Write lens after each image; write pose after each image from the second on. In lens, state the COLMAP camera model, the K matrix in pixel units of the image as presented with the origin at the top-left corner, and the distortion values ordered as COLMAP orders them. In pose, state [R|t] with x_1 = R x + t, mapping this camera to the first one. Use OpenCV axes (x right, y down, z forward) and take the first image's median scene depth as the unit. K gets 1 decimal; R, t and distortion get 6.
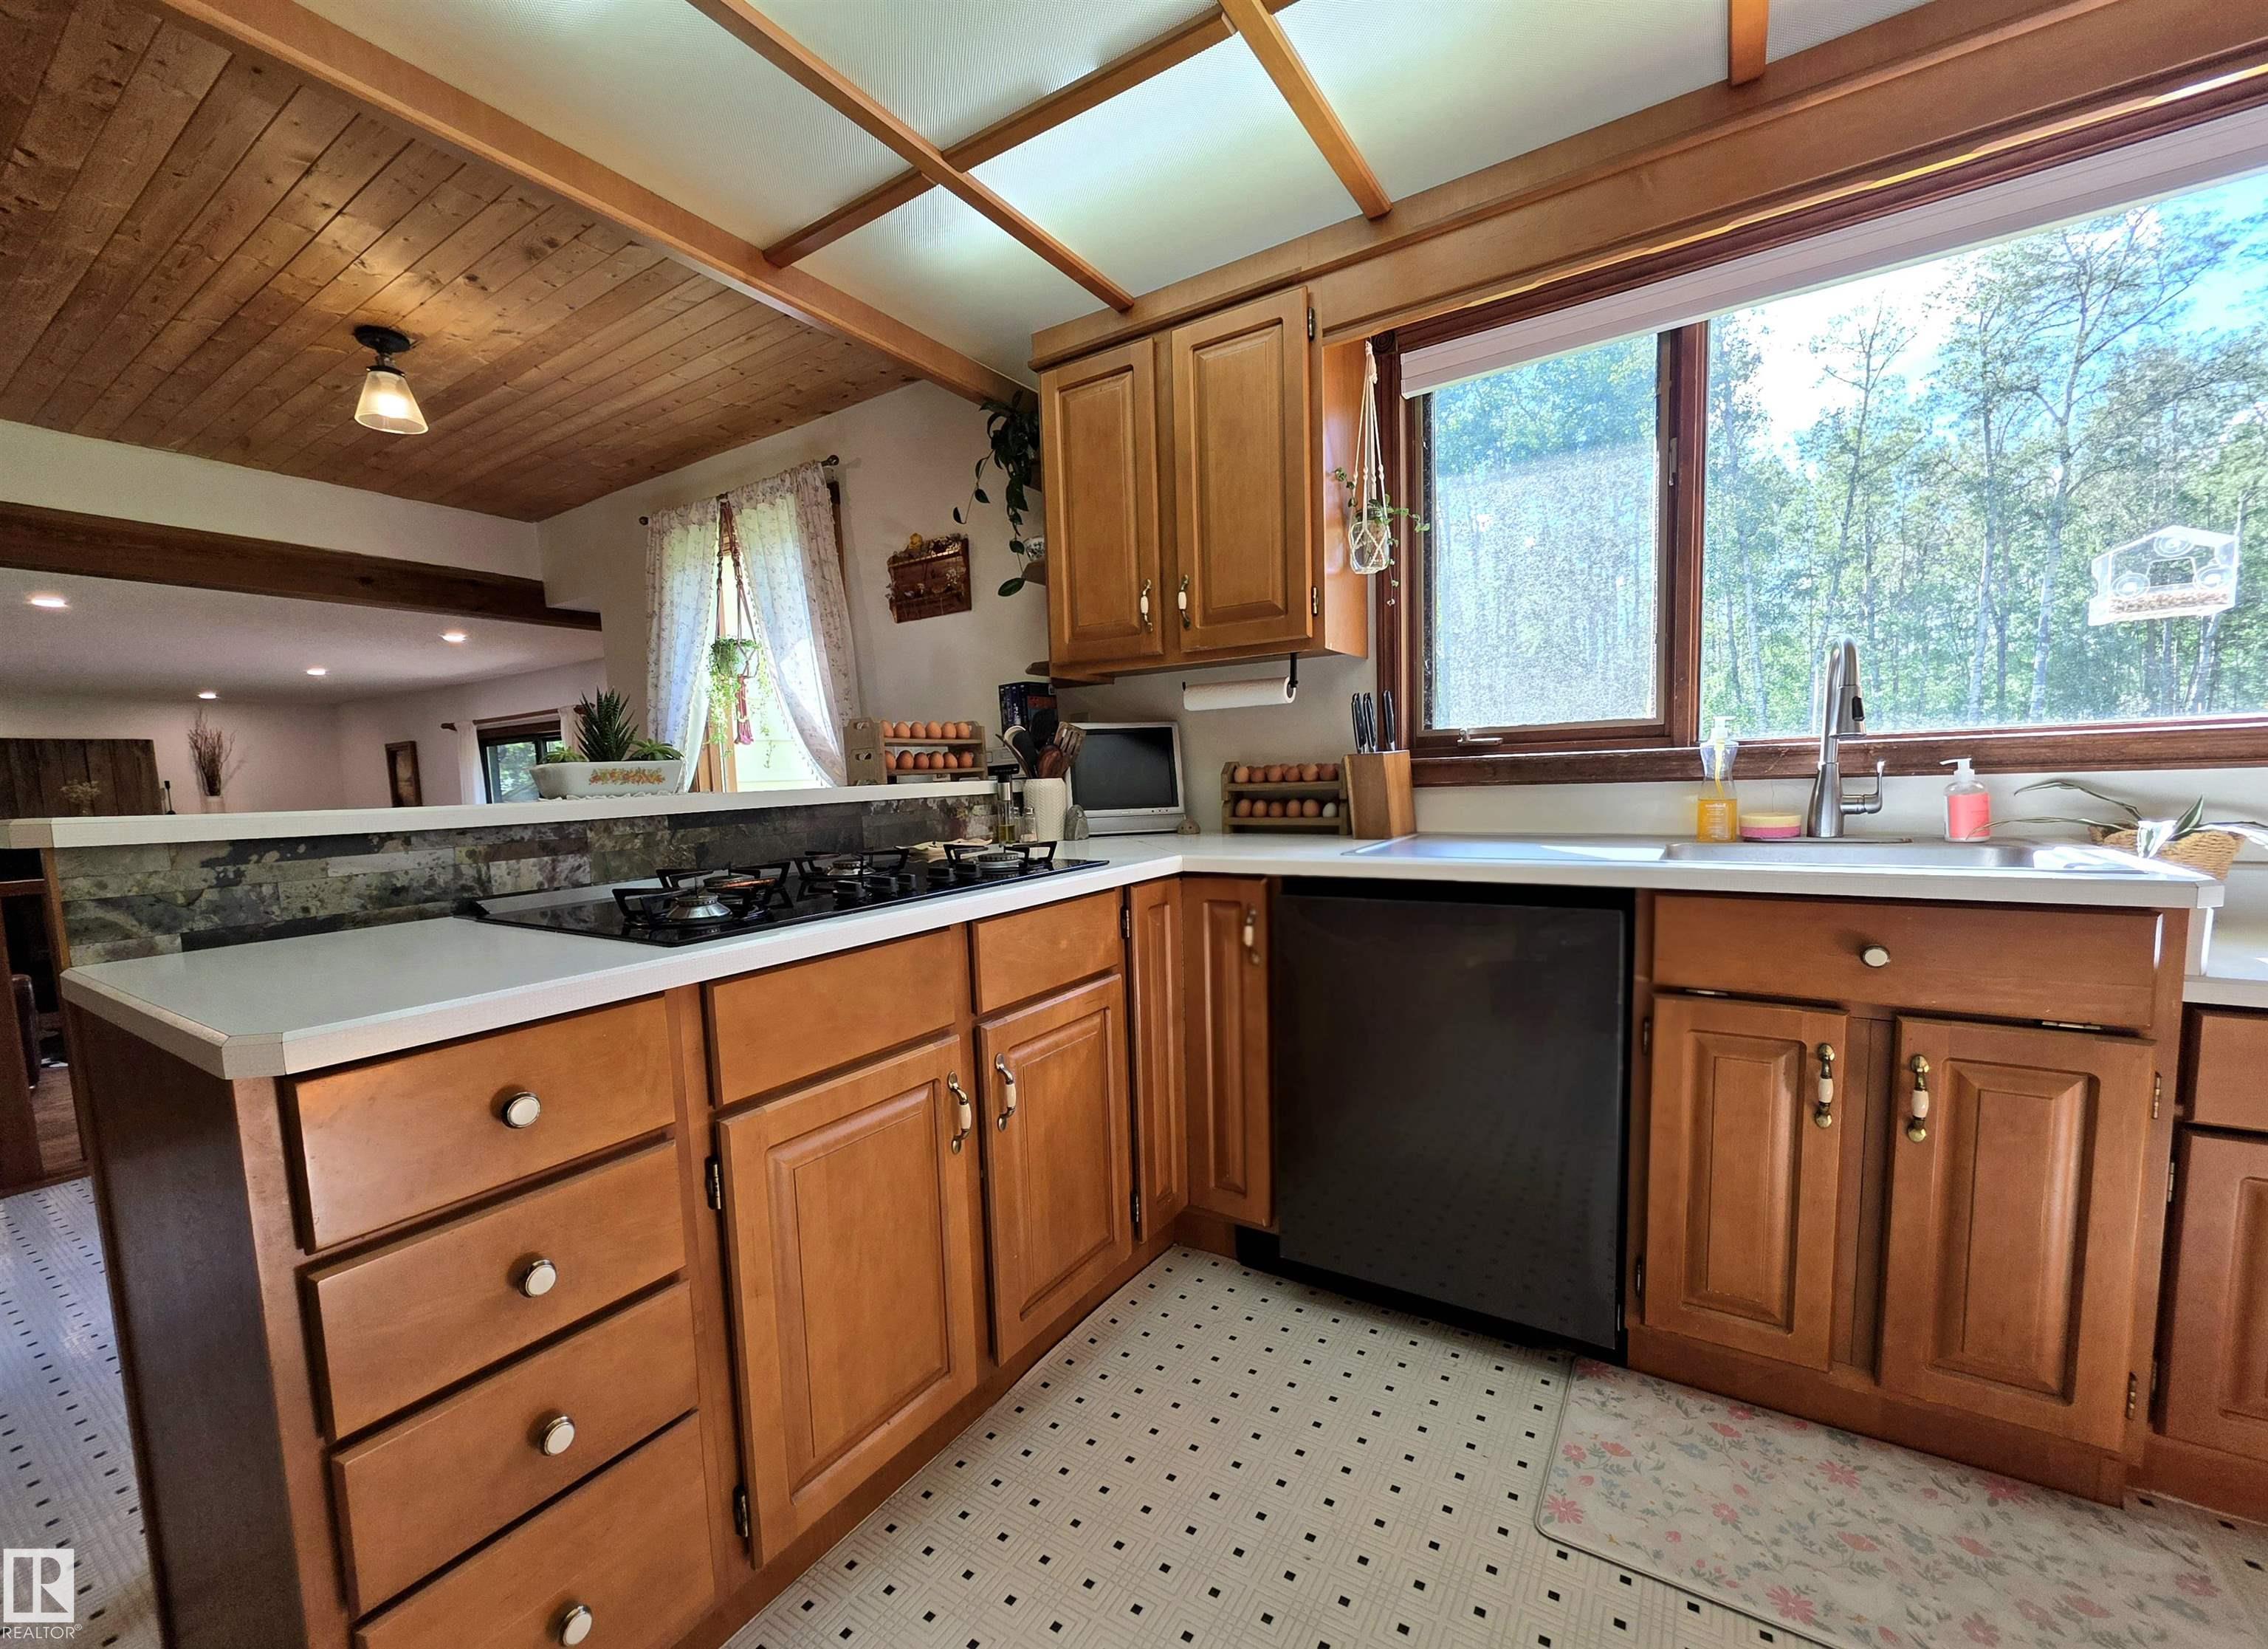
lens RADIAL K [[924.0, 0, 1096.6], [0, 924.0, 865.0], [0, 0, 1]] dist [0.000179, -0.000353]
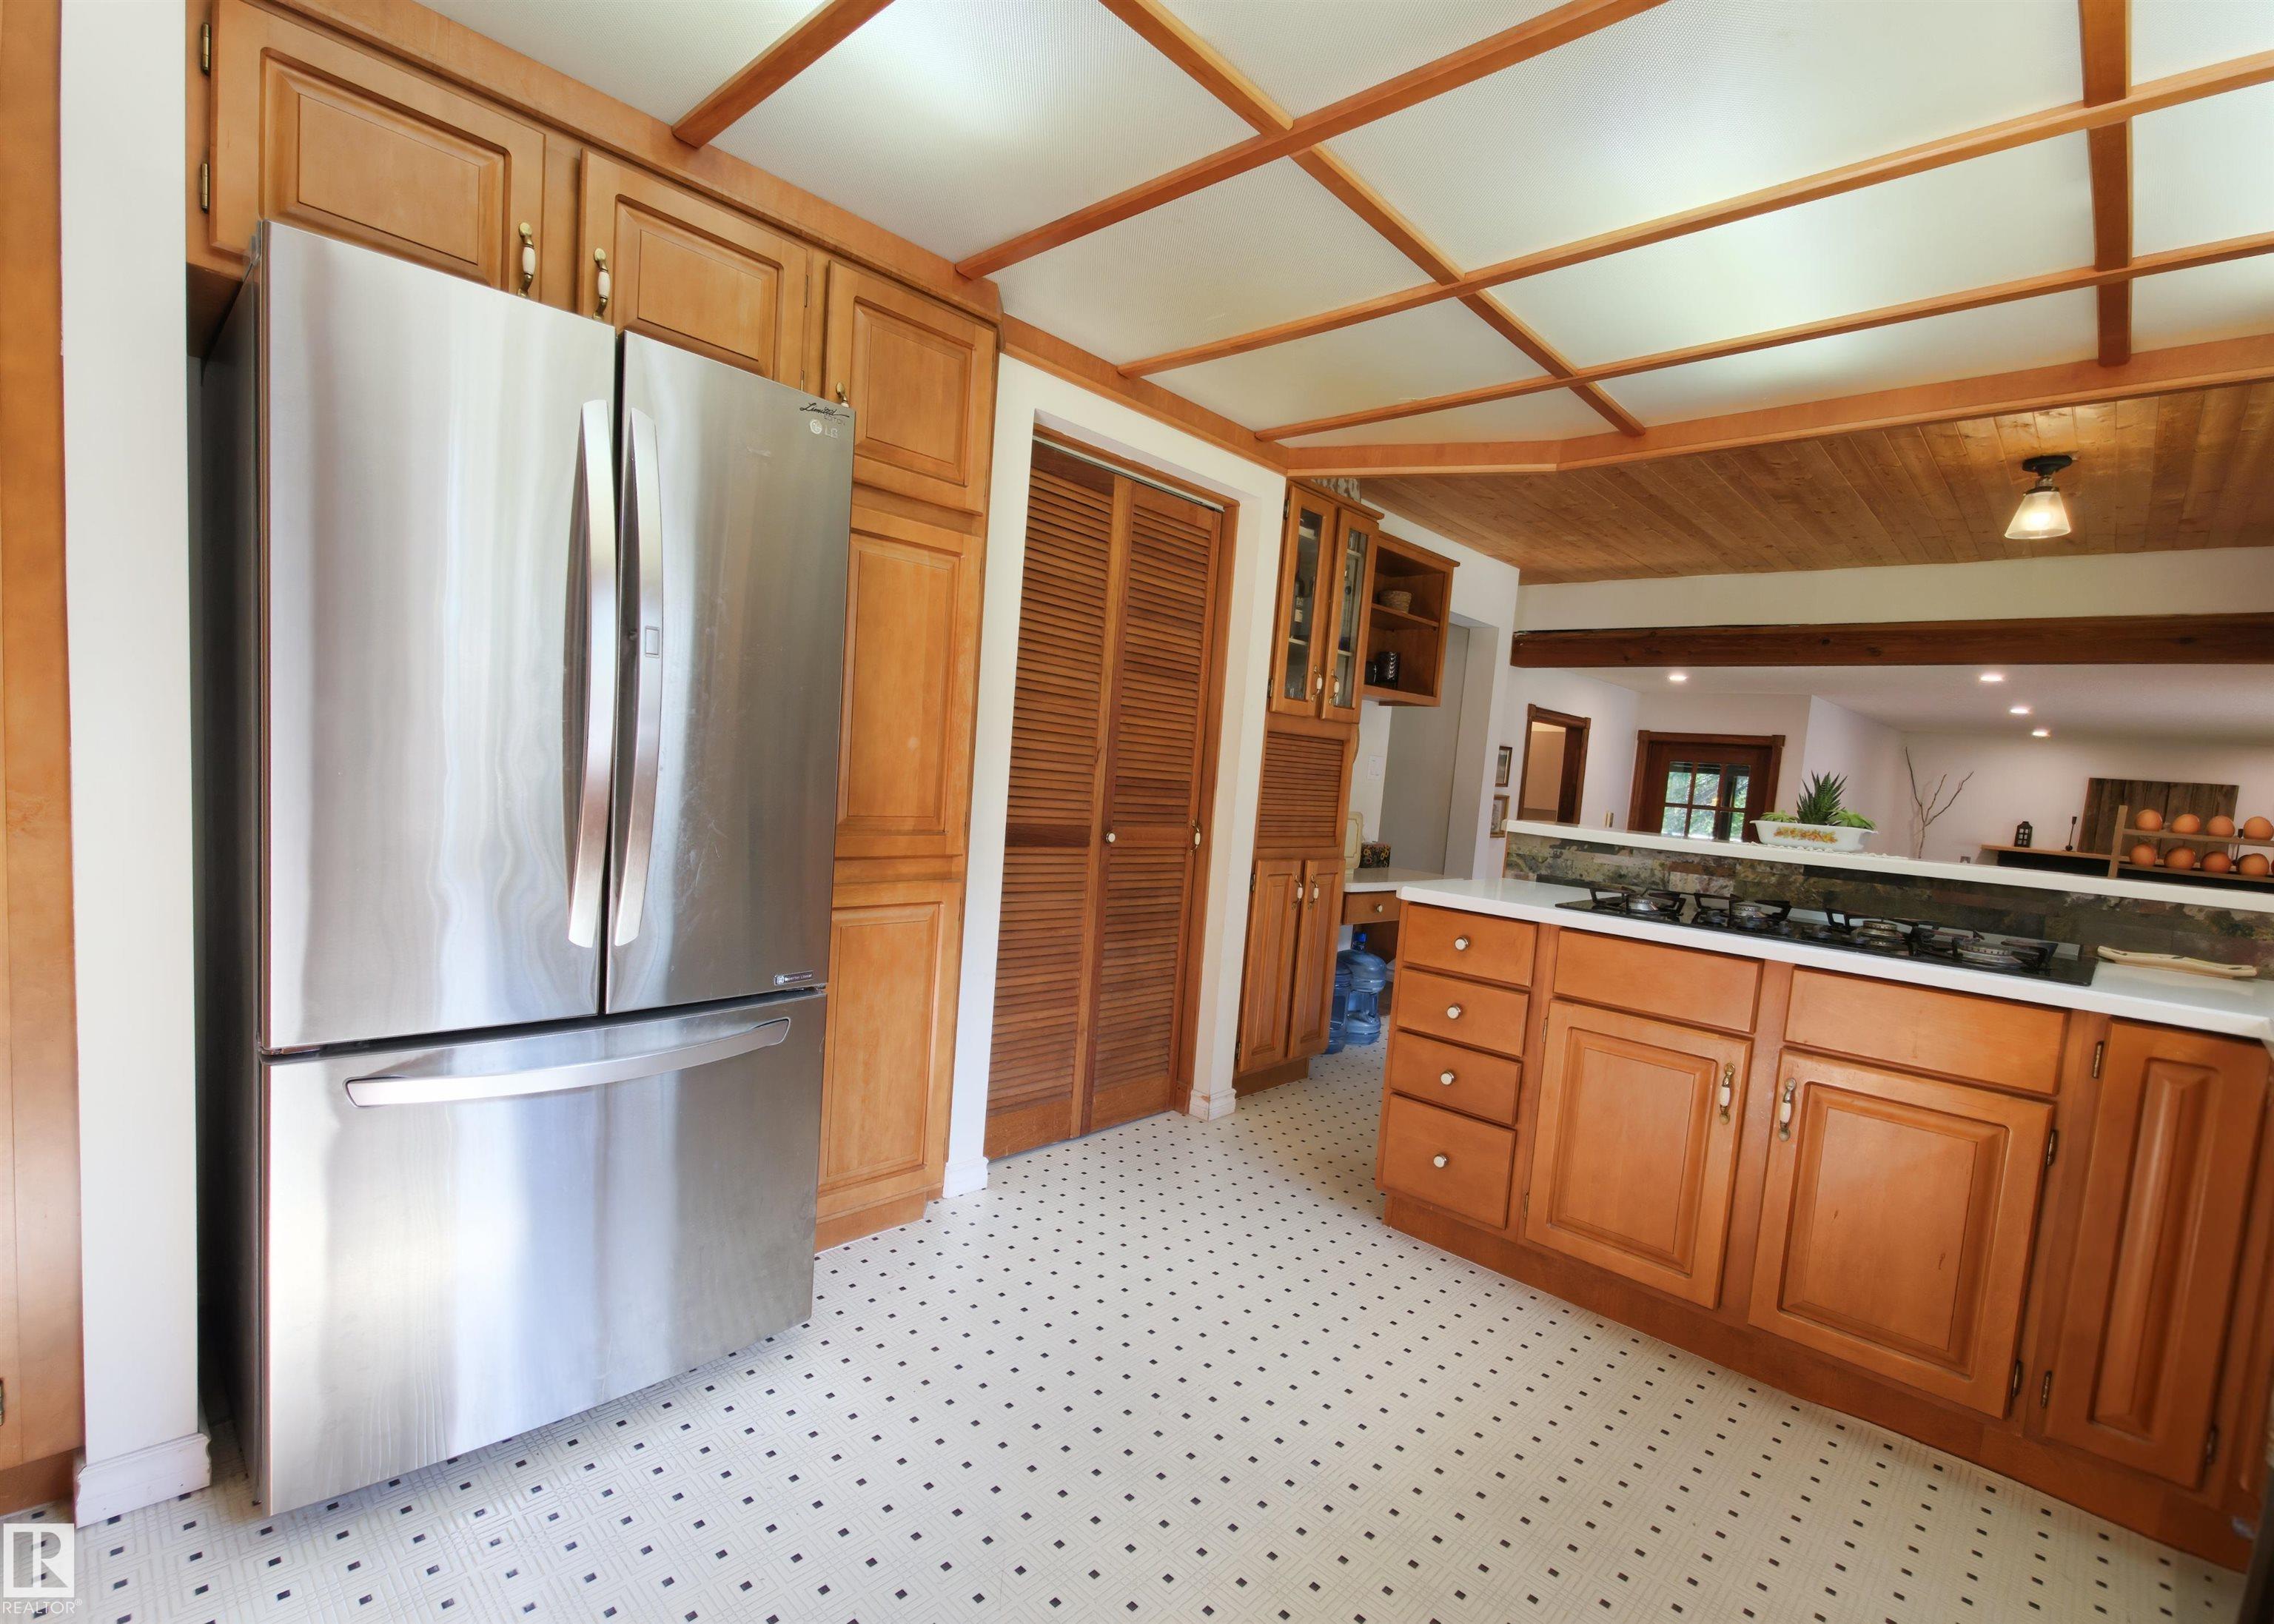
lens RADIAL K [[1039.0, 0, 1132.2], [0, 1039.0, 843.3], [0, 0, 1]] dist [-0.000012, -0.000140]
pose [[-0.172084, 0.101102, -0.979880, 0.934019], [-0.167900, 0.977154, 0.130306, -0.091691], [0.970668, 0.186945, -0.151178, 0.203231]]
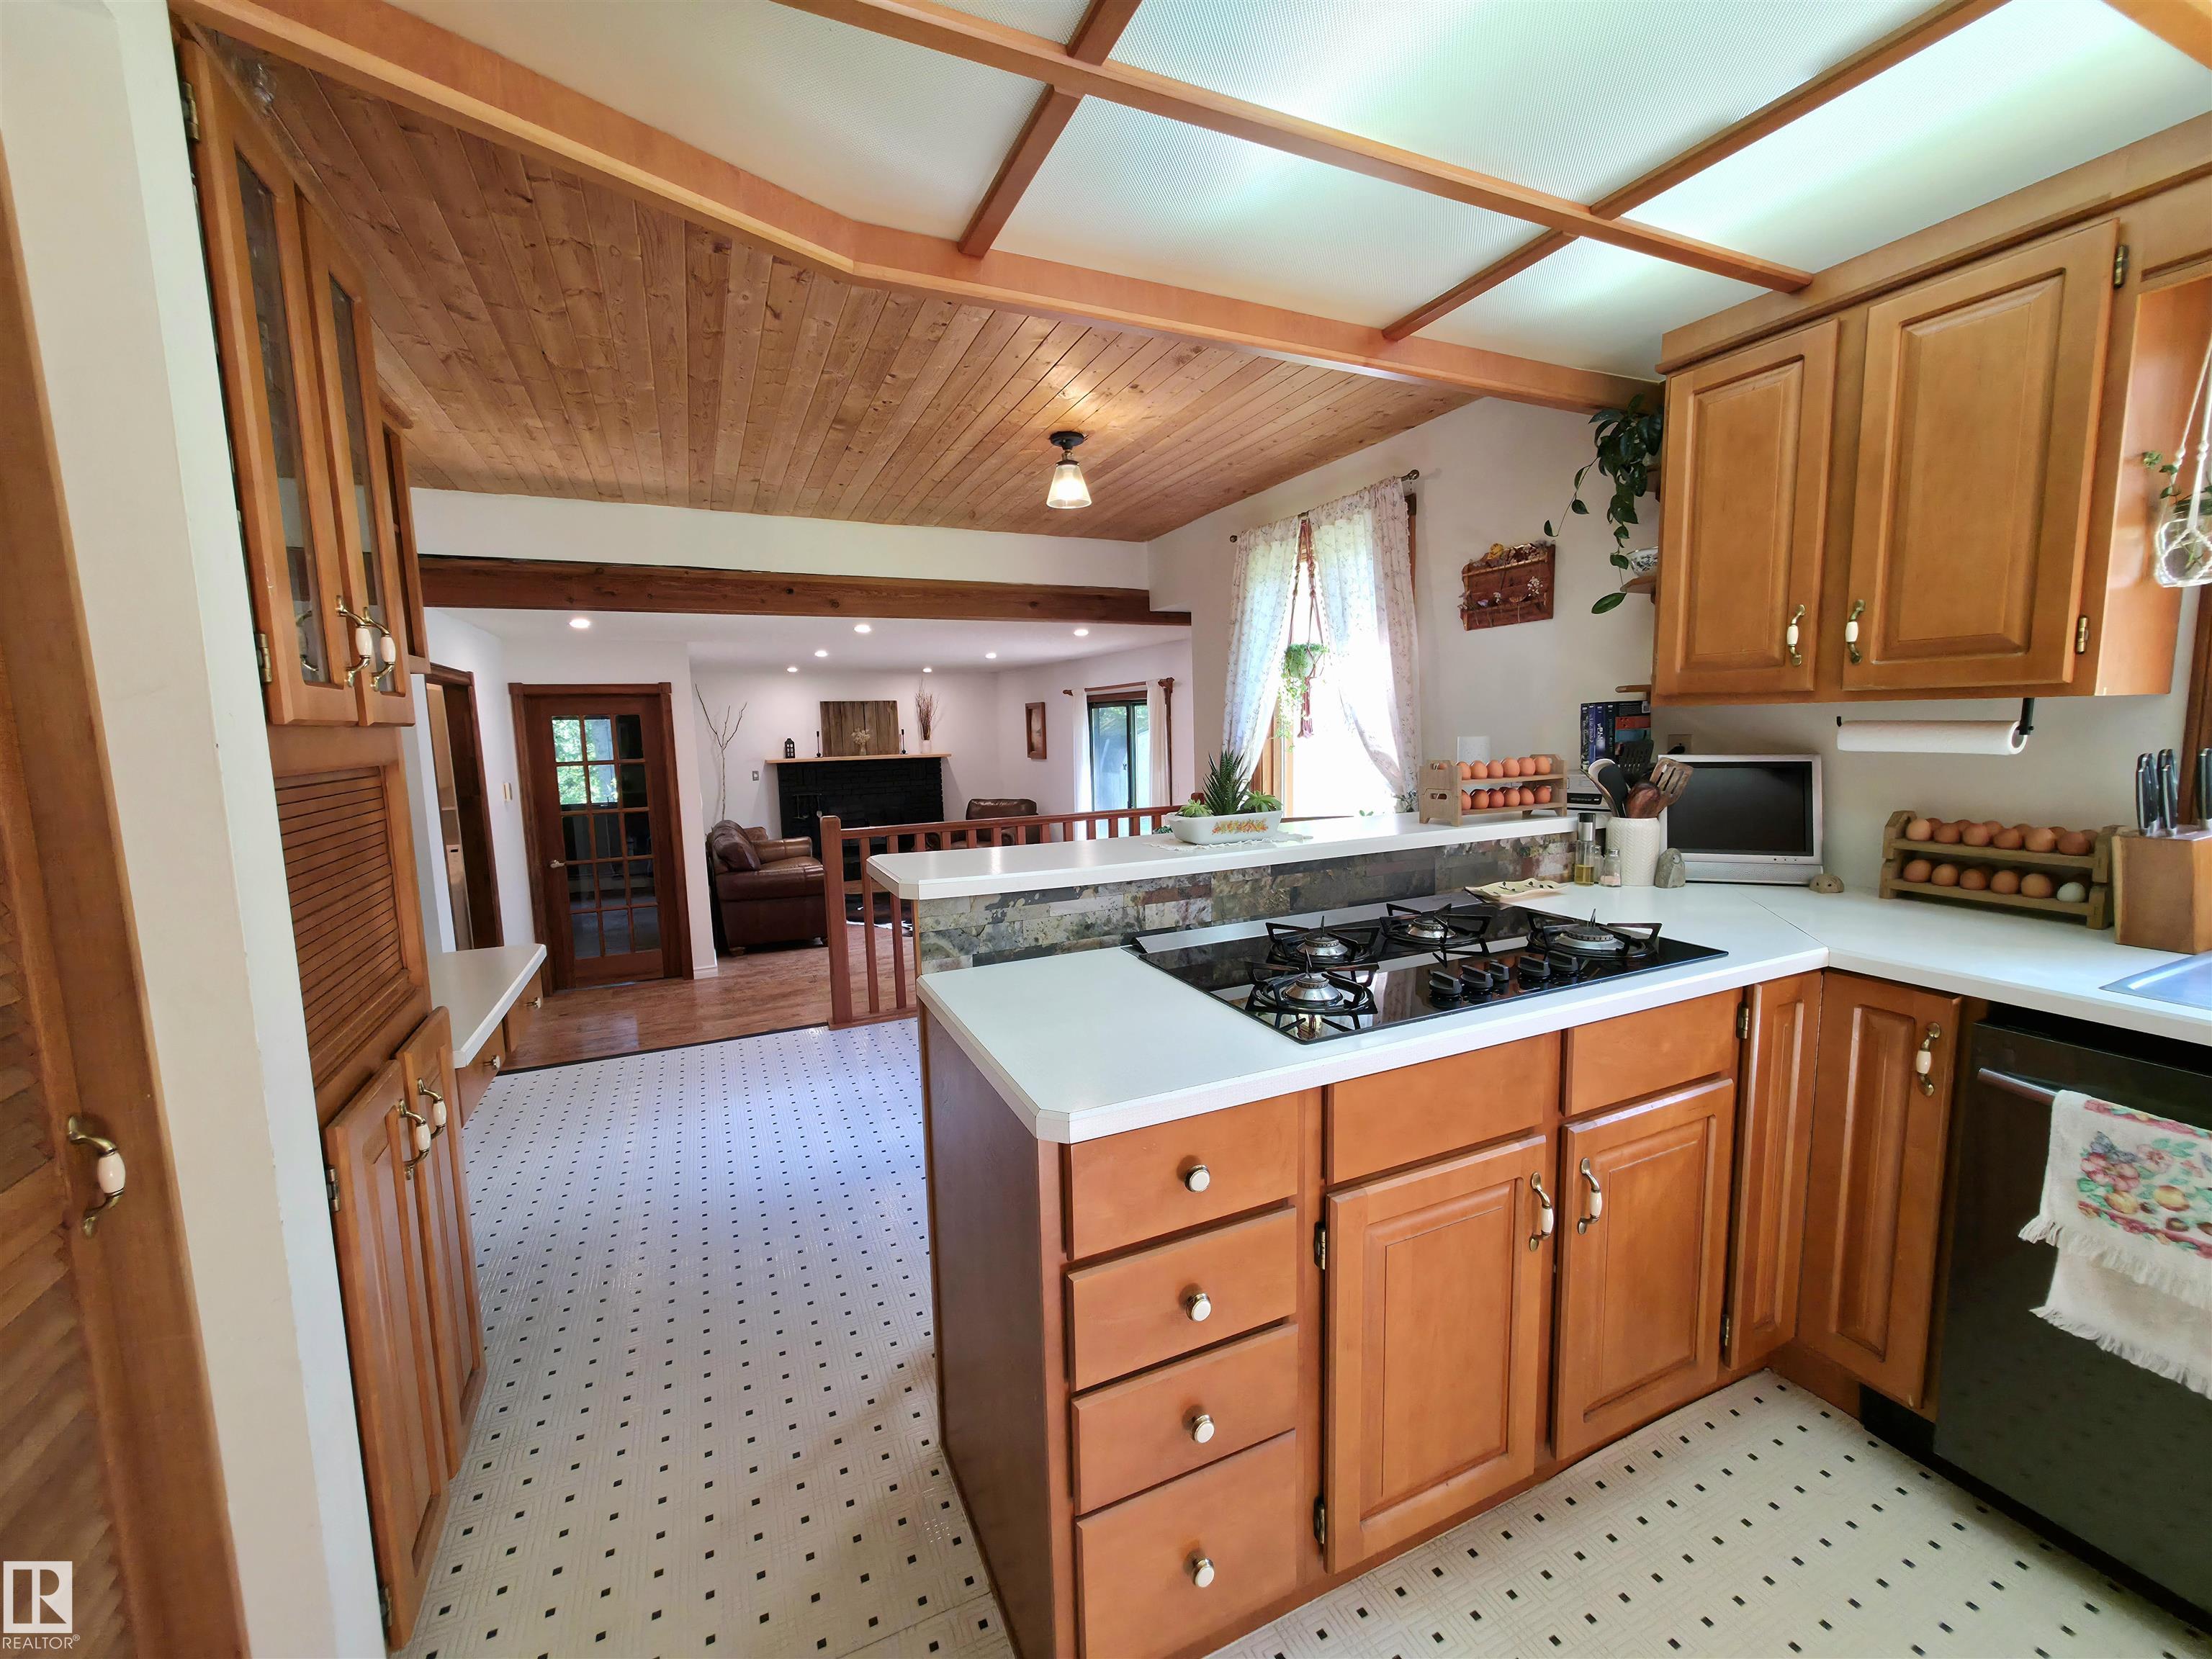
lens RADIAL K [[882.7, 0, 1098.5], [0, 882.7, 824.9], [0, 0, 1]] dist [0.002392, -0.000089]
pose [[0.848304, 0.076059, -0.524018, -0.053949], [-0.058186, 0.997027, 0.050521, -0.113113], [0.526303, -0.012367, 0.850207, -0.045265]]
